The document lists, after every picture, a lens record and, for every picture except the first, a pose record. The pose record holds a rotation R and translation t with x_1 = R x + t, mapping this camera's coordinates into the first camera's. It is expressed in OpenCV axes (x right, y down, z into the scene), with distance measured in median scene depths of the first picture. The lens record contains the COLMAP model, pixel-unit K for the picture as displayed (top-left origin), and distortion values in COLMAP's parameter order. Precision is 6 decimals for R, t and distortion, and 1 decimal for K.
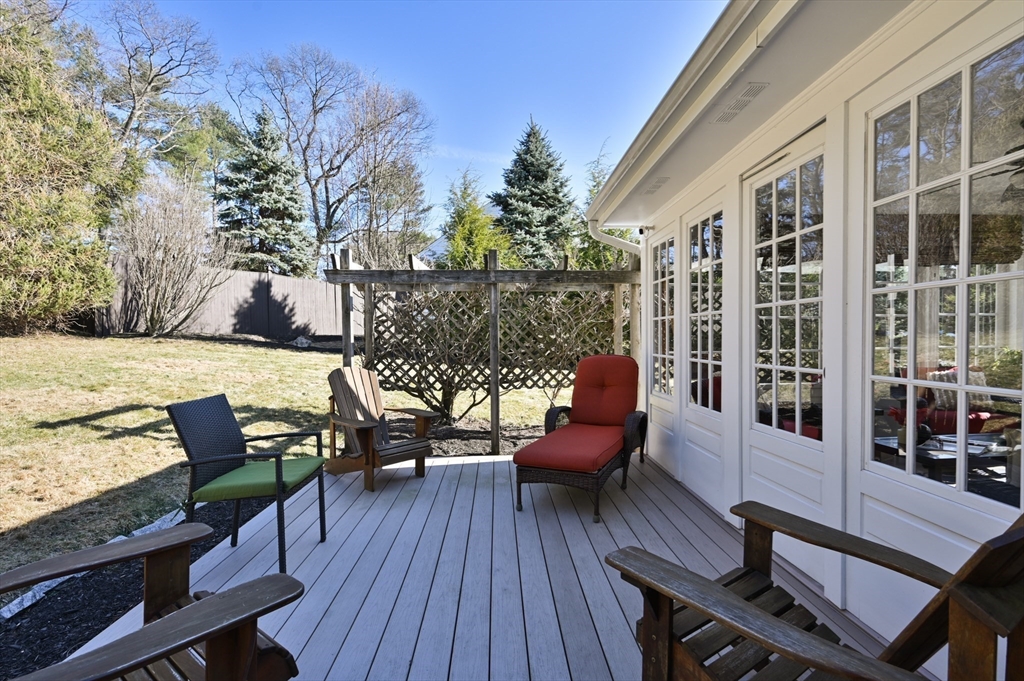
lens RADIAL K [[466.9, 0, 514.2], [0, 466.9, 340.5], [0, 0, 1]] dist [0.000441, 0.000020]
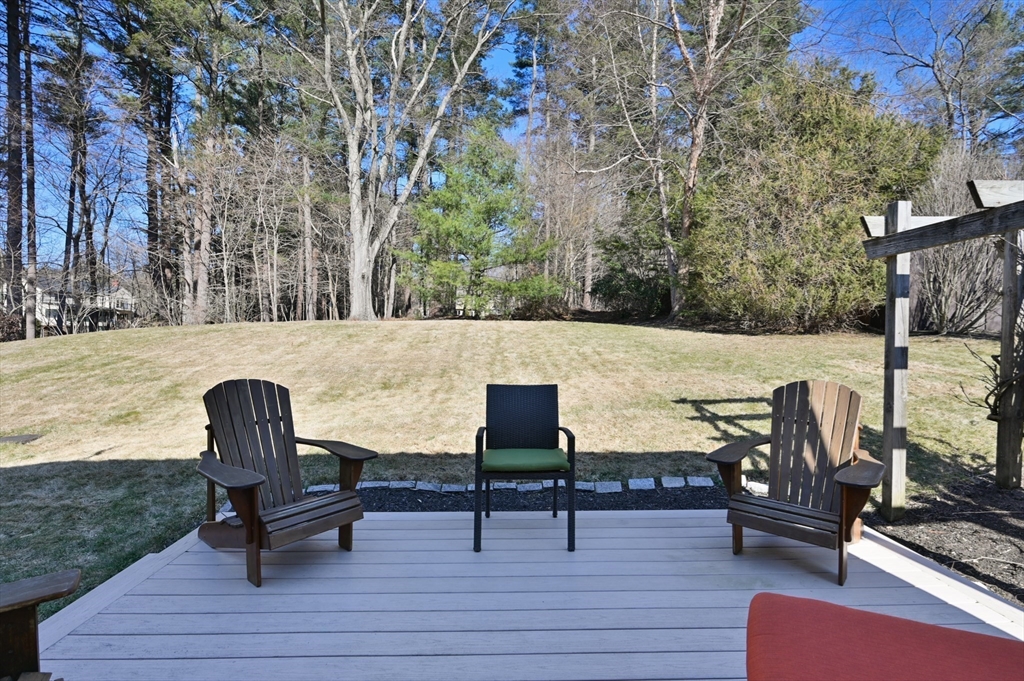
lens RADIAL K [[466.9, 0, 514.2], [0, 466.9, 337.9], [0, 0, 1]] dist [0.000441, 0.000020]
pose [[0.011298, 0.013382, -0.999847, 0.290313], [-0.013707, 0.999819, 0.013226, -0.008863], [0.999842, 0.013556, 0.011480, 0.469776]]
